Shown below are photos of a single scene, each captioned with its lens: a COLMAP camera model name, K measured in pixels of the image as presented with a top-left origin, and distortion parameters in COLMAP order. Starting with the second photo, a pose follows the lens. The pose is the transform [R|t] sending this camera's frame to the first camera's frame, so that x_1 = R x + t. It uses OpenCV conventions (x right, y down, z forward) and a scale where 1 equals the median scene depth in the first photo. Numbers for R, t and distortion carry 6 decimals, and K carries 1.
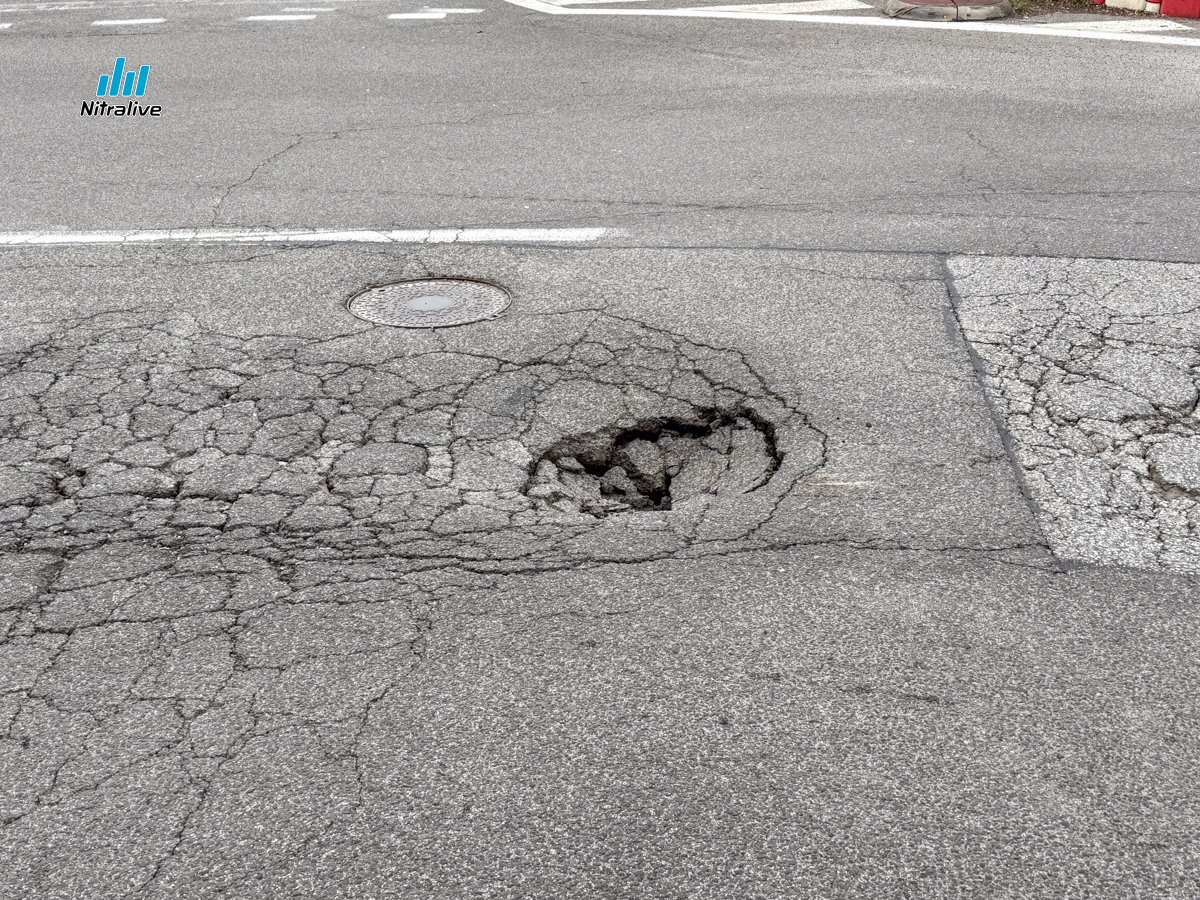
lens RADIAL K [[1418.4, 0, 600.0], [0, 1418.4, 450.0], [0, 0, 1]] dist [0.219696, -0.497848]
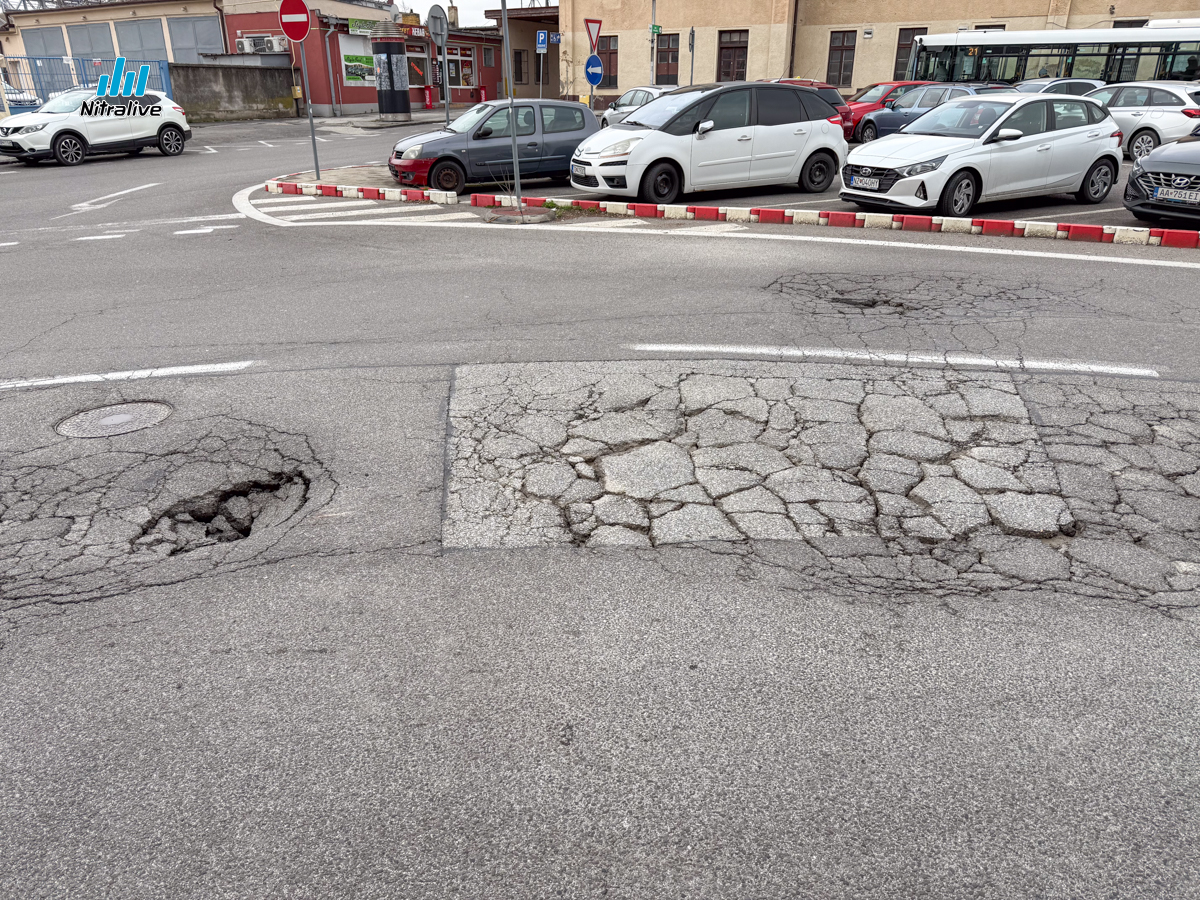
lens RADIAL K [[835.2, 0, 600.0], [0, 835.2, 450.0], [0, 0, 1]] dist [0.042539, -0.046032]
pose [[0.974913, -0.095522, 0.201048, 0.236600], [0.099650, 0.994967, -0.010489, -0.008435], [-0.199034, 0.030261, 0.979525, -0.006168]]
